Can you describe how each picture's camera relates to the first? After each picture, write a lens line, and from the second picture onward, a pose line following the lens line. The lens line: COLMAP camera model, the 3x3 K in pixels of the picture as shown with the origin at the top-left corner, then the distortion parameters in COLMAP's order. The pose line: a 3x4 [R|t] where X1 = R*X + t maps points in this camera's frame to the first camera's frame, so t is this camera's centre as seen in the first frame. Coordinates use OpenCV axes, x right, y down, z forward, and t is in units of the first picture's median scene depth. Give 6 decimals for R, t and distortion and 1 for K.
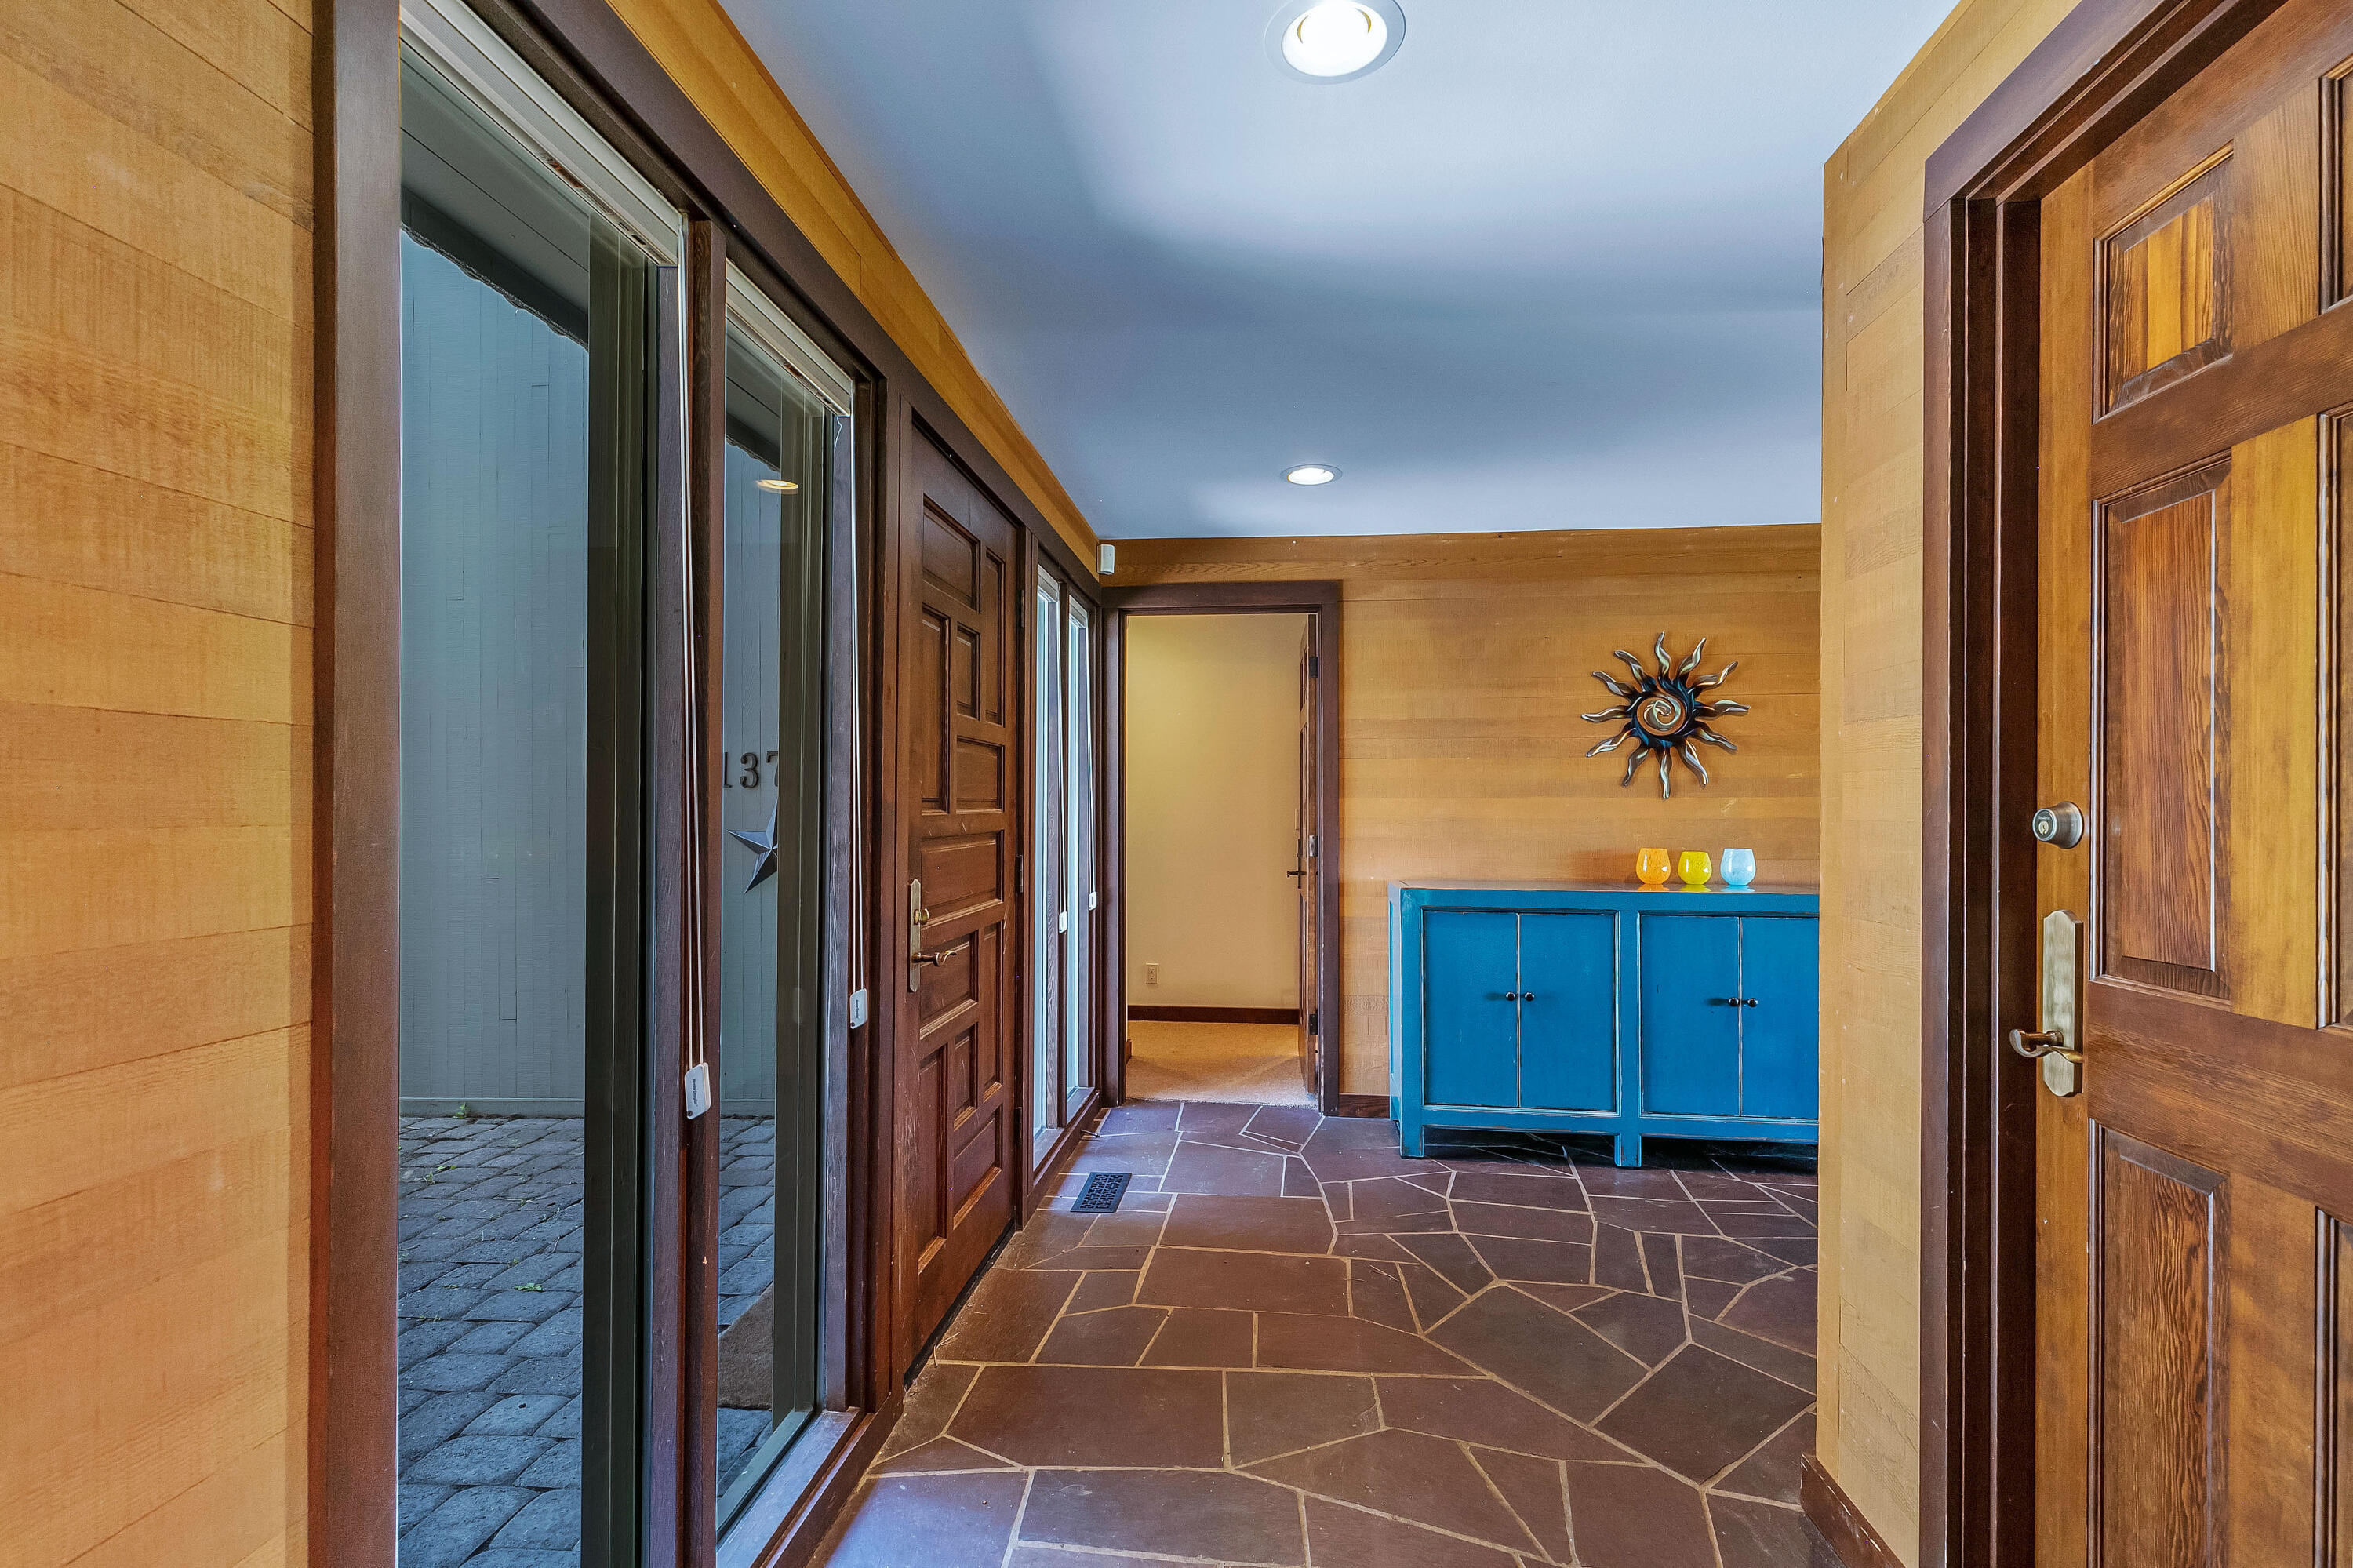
lens RADIAL K [[1067.9, 0, 1178.4], [0, 1067.9, 793.6], [0, 0, 1]] dist [0.001721, 0.000381]
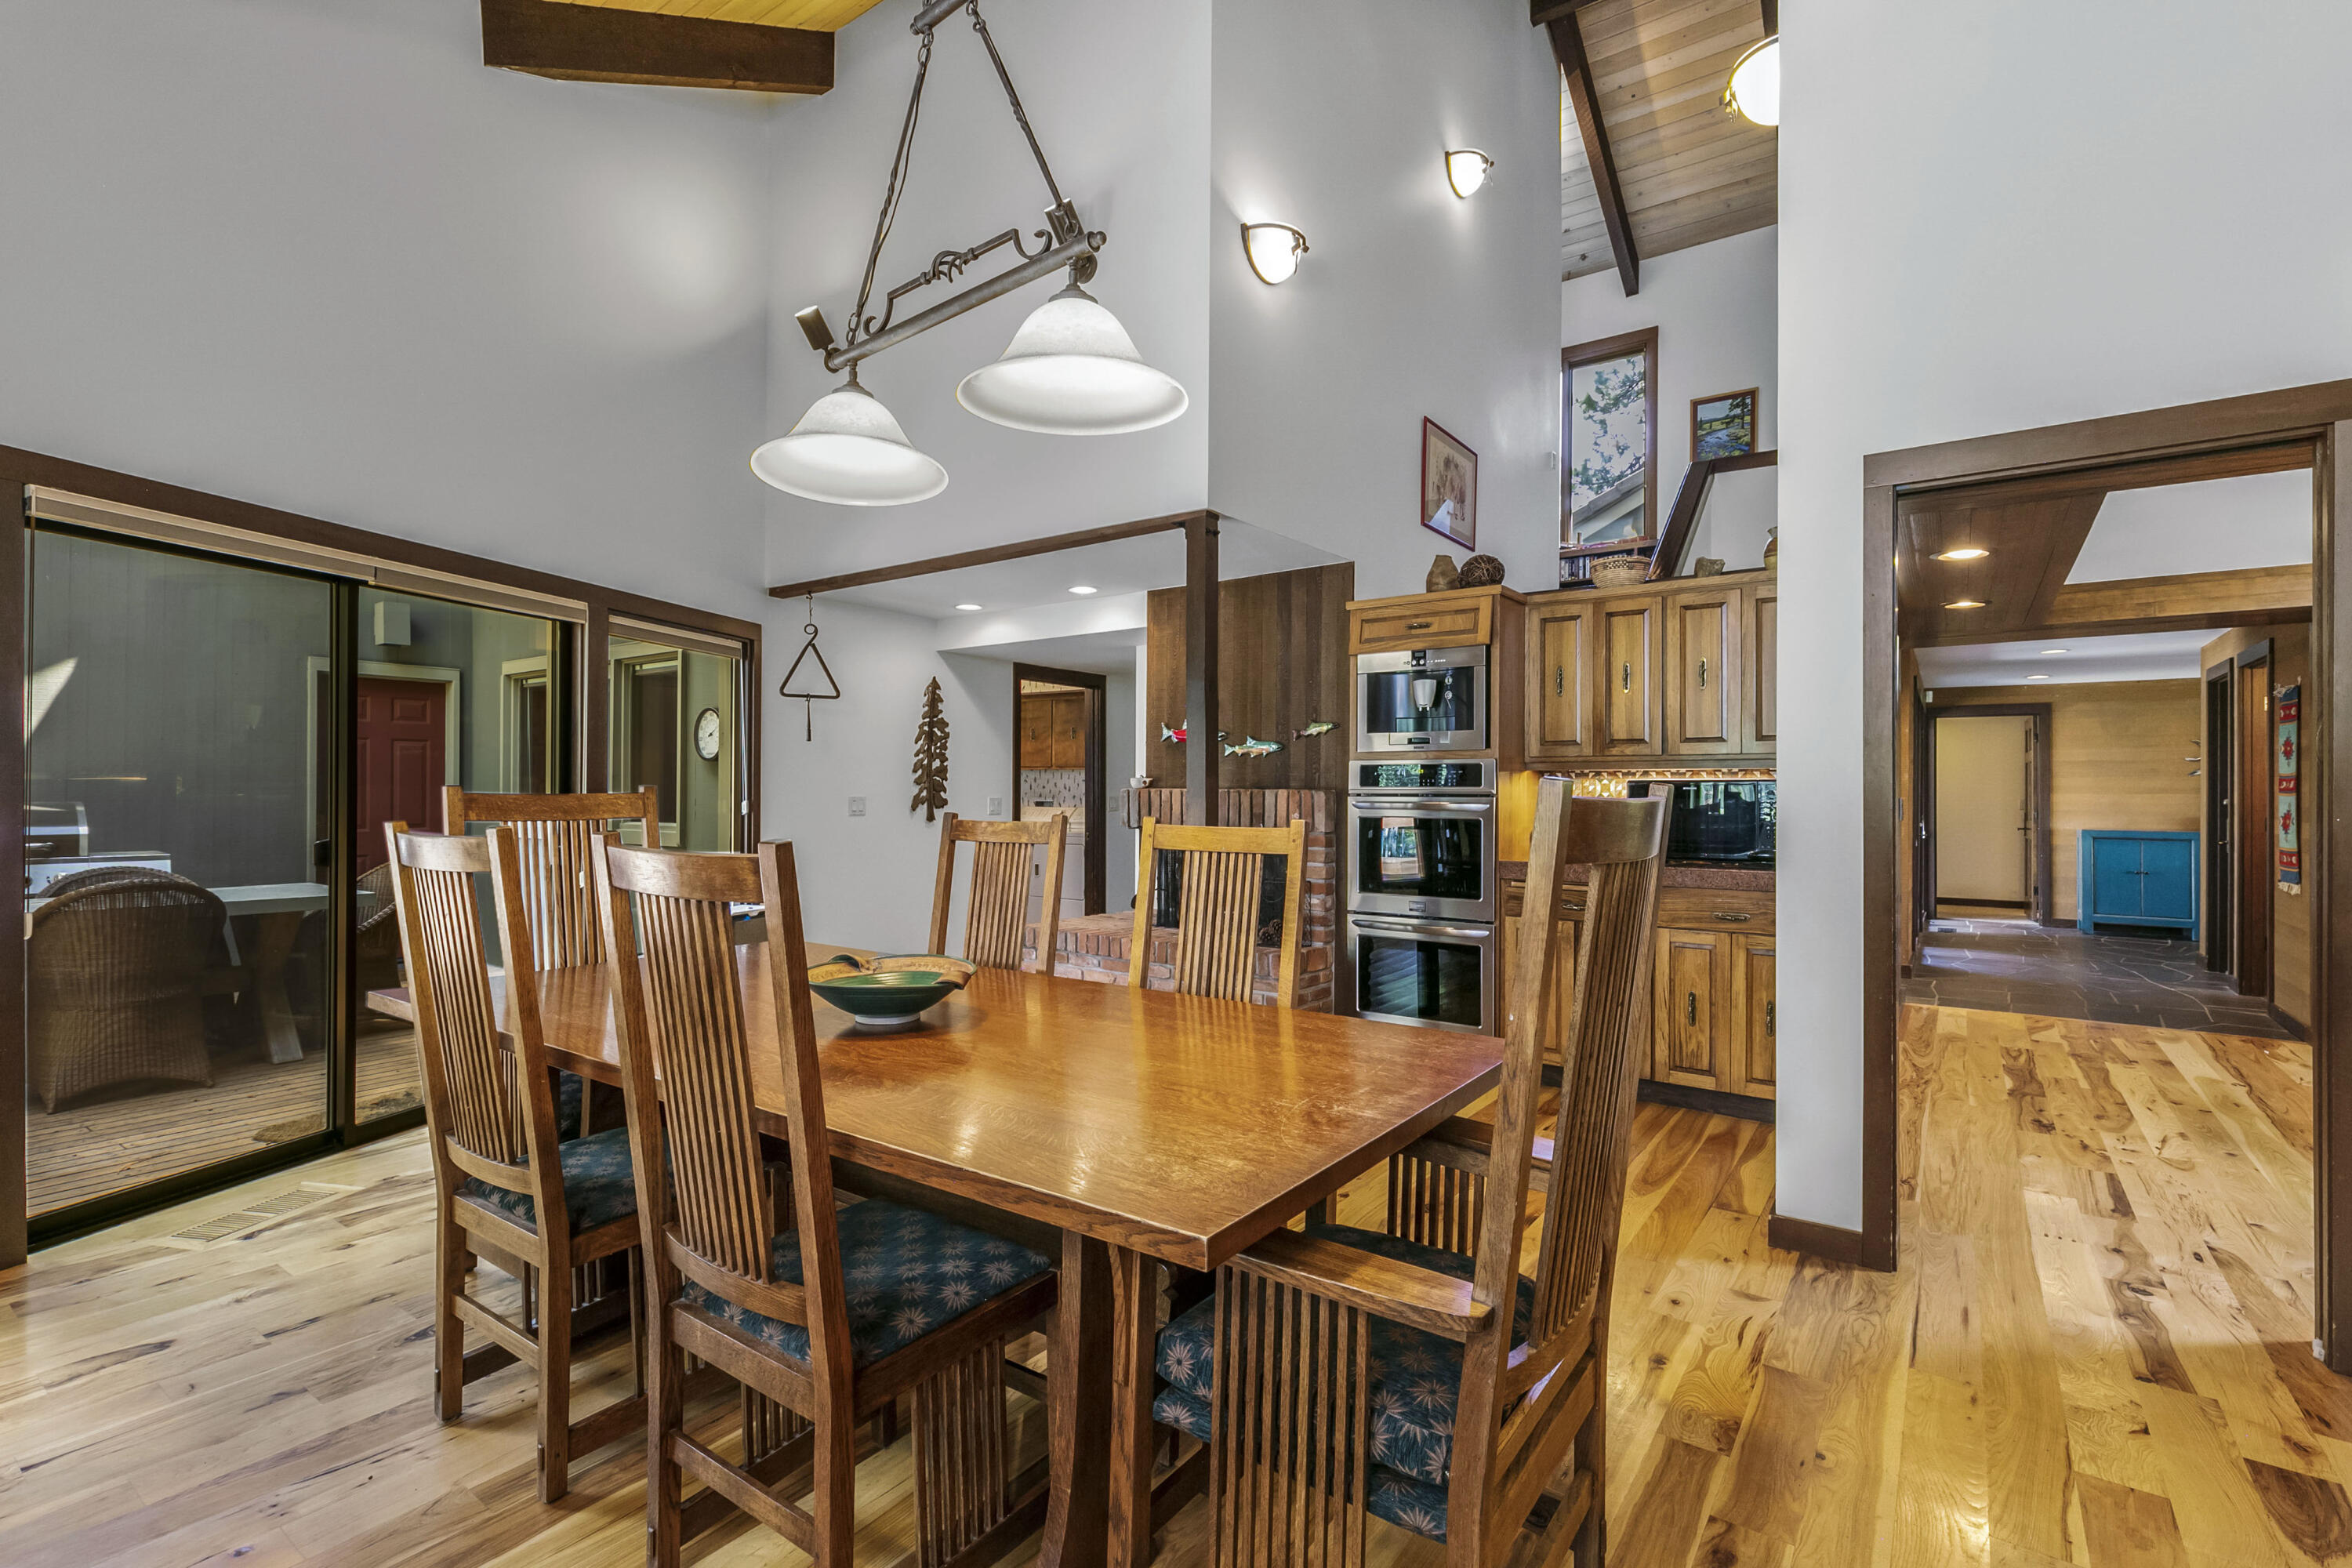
lens RADIAL K [[1067.4, 0, 1170.0], [0, 1067.4, 791.7], [0, 0, 1]] dist [0.001721, 0.000381]
pose [[0.861473, -0.000515, -0.507803, -0.332331], [-0.000065, 0.999999, -0.001123, 0.001375], [0.507803, 0.001000, 0.861473, -2.064257]]
